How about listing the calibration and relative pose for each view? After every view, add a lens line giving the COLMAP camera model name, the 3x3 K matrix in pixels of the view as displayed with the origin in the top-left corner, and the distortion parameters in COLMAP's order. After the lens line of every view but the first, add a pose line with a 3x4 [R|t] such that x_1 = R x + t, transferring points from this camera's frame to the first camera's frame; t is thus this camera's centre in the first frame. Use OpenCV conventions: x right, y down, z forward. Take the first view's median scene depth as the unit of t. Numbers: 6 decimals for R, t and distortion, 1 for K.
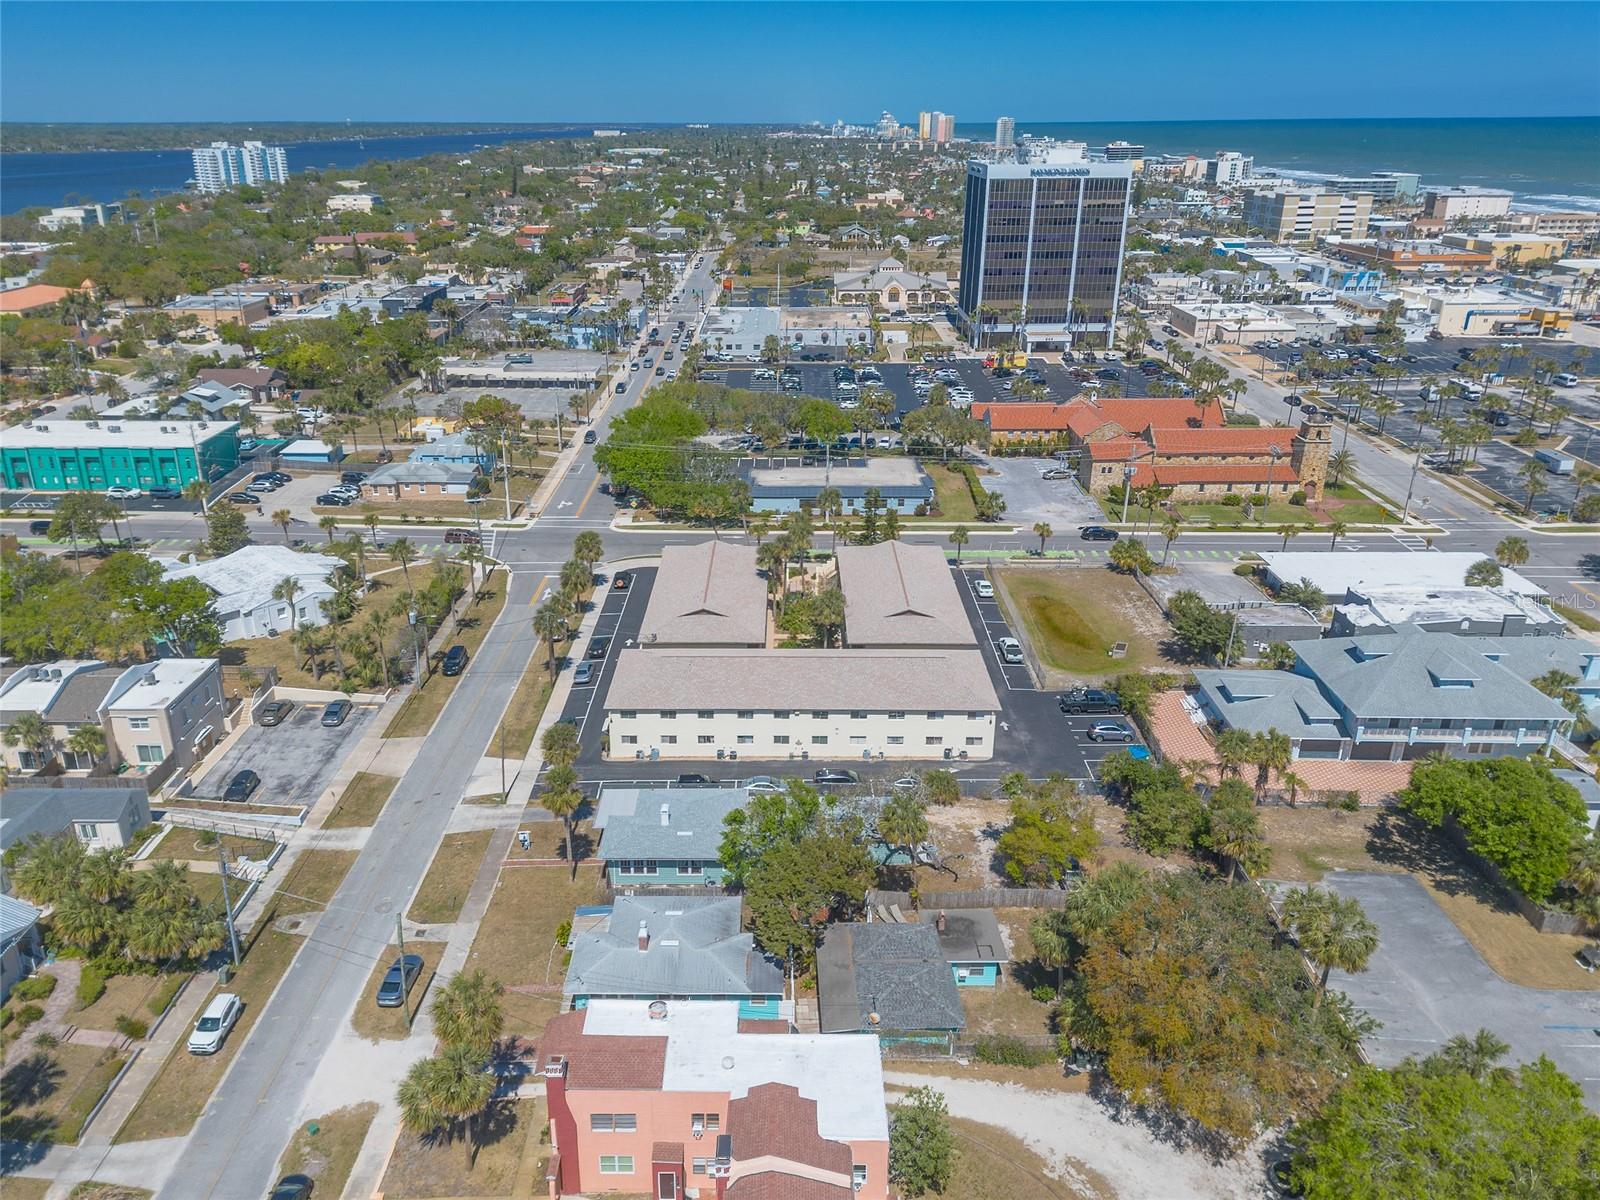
lens RADIAL K [[1184.4, 0, 765.0], [0, 1184.4, 600.3], [0, 0, 1]] dist [0.095215, -0.120072]
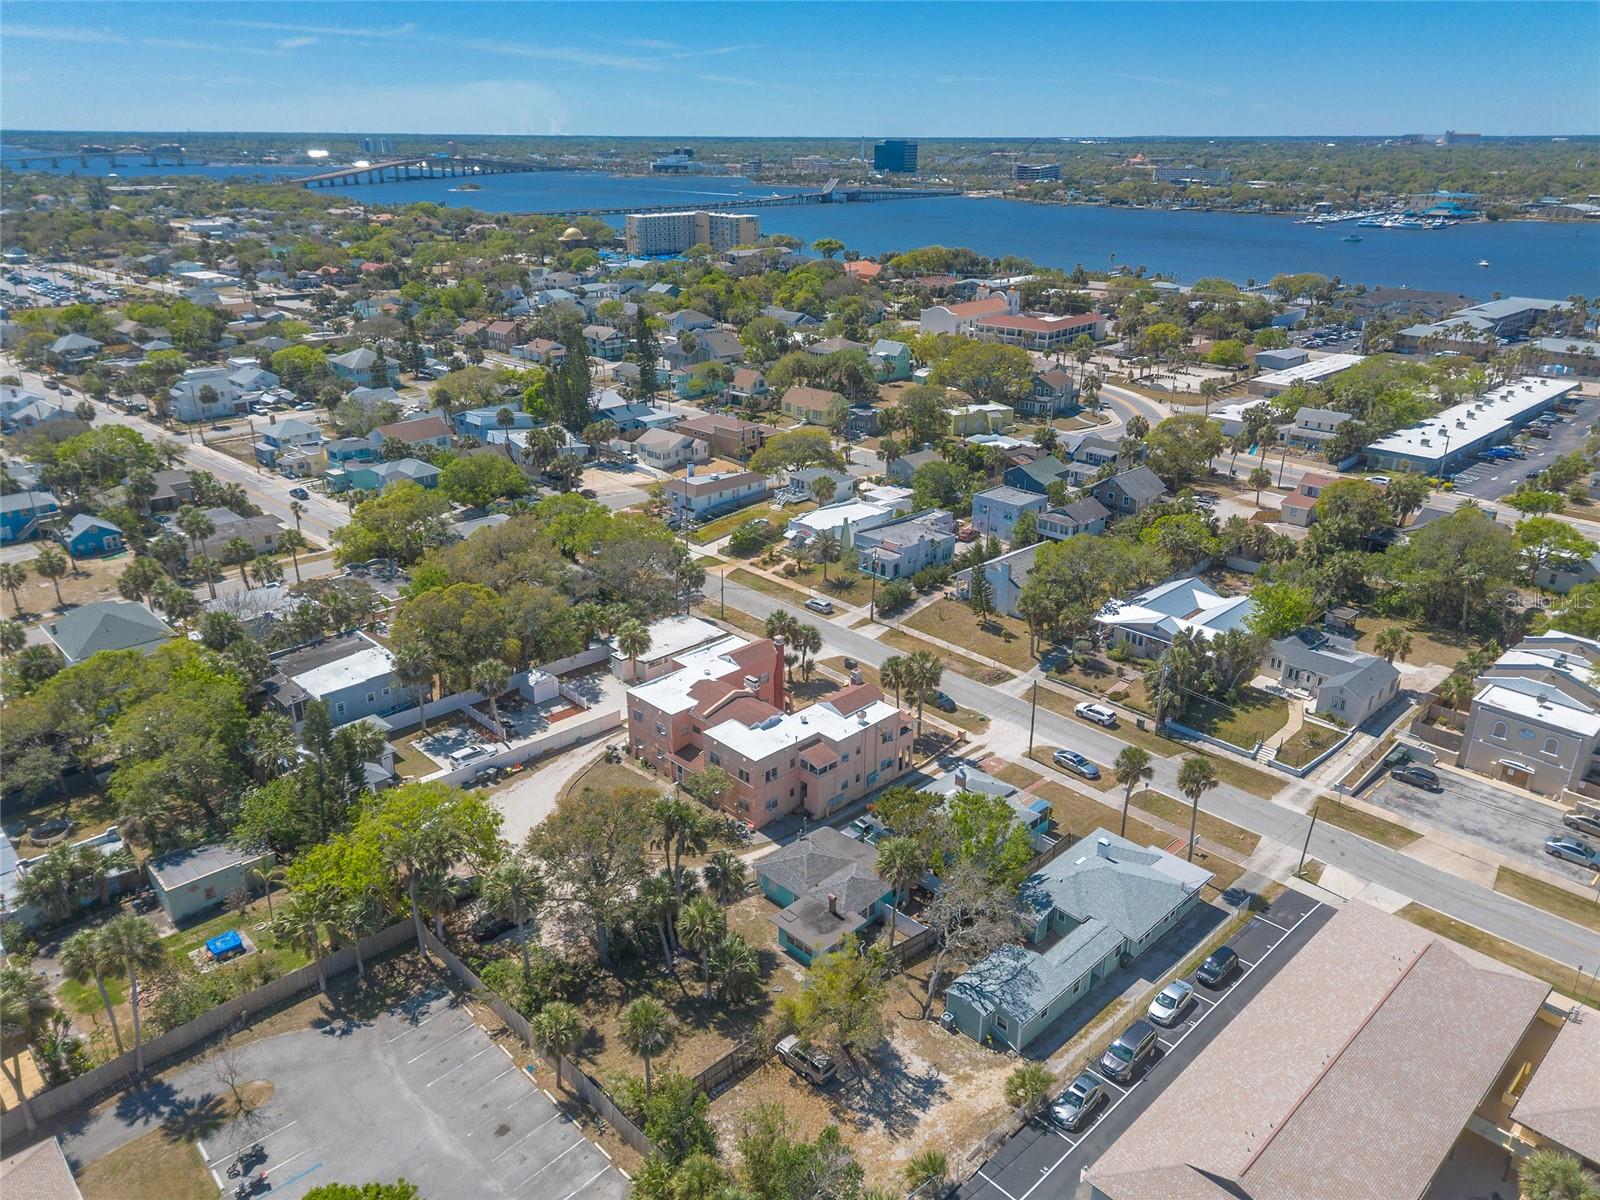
lens RADIAL K [[1116.1, 0, 791.4], [0, 1116.1, 604.1], [0, 0, 1]] dist [0.082113, -0.088061]
pose [[-0.713209, 0.269968, -0.646878, 0.452477], [-0.262185, 0.753123, 0.603378, -0.330331], [0.650071, 0.599936, -0.466352, 0.749940]]
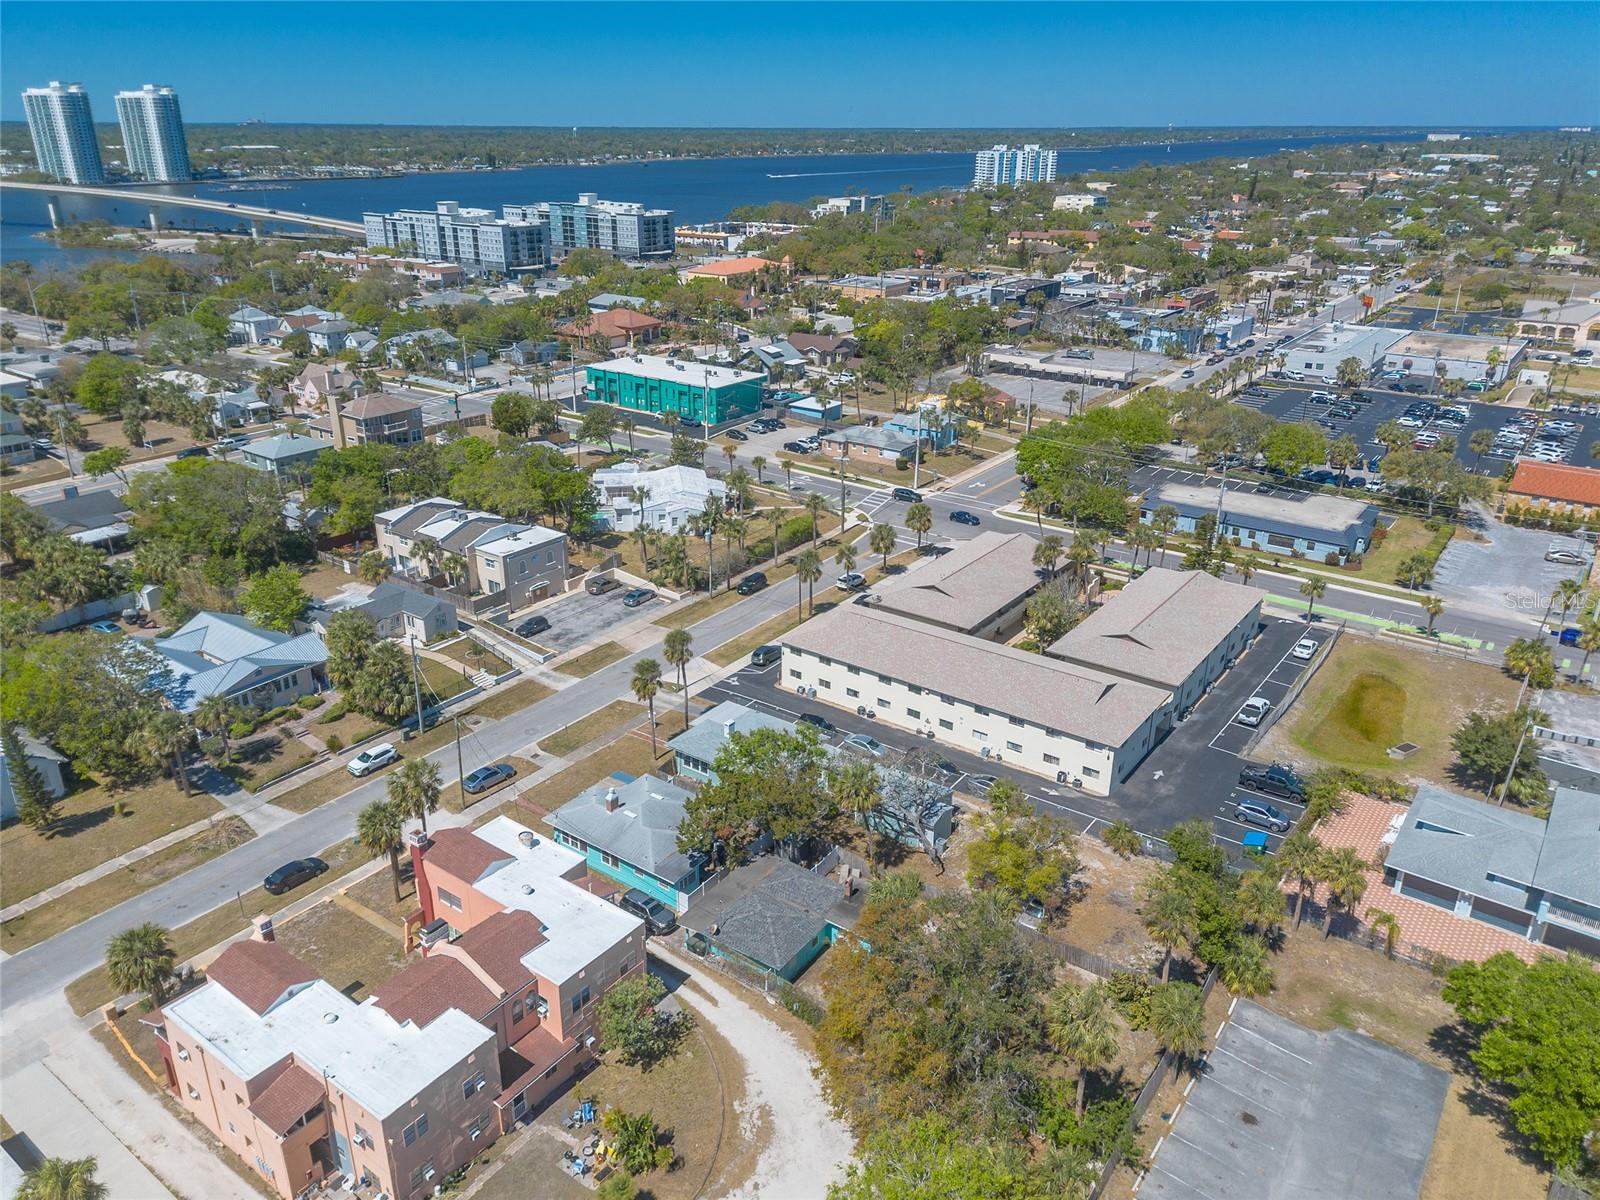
lens RADIAL K [[1149.3, 0, 763.8], [0, 1149.3, 599.9], [0, 0, 1]] dist [0.092659, -0.112372]
pose [[0.803882, 0.230142, -0.548460, 0.337454], [-0.226484, 0.971083, 0.075522, -0.020168], [0.549981, 0.063506, 0.832759, 0.058512]]
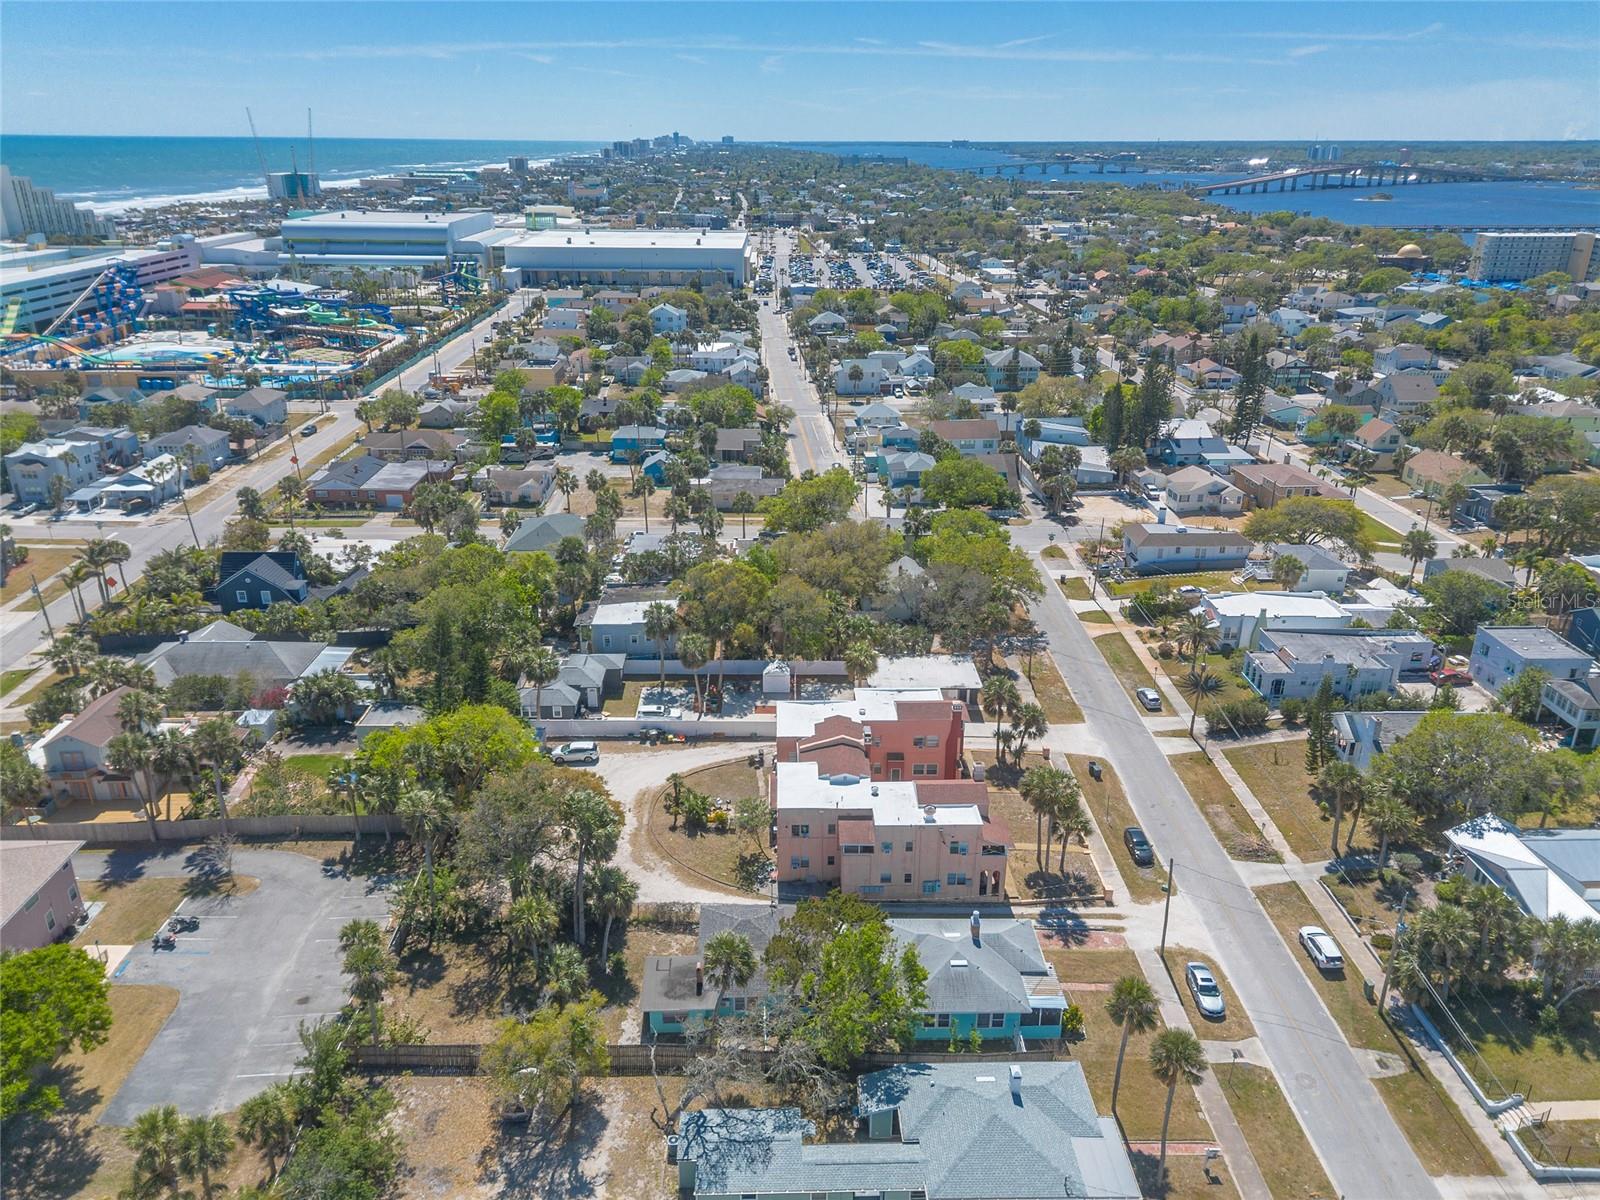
lens RADIAL K [[1116.1, 0, 791.4], [0, 1116.1, 604.1], [0, 0, 1]] dist [0.082113, -0.088061]
pose [[-0.999537, 0.012677, -0.027654, 0.052386], [-0.010211, 0.716493, 0.697519, -0.367779], [0.028657, 0.697479, -0.716032, 0.851736]]
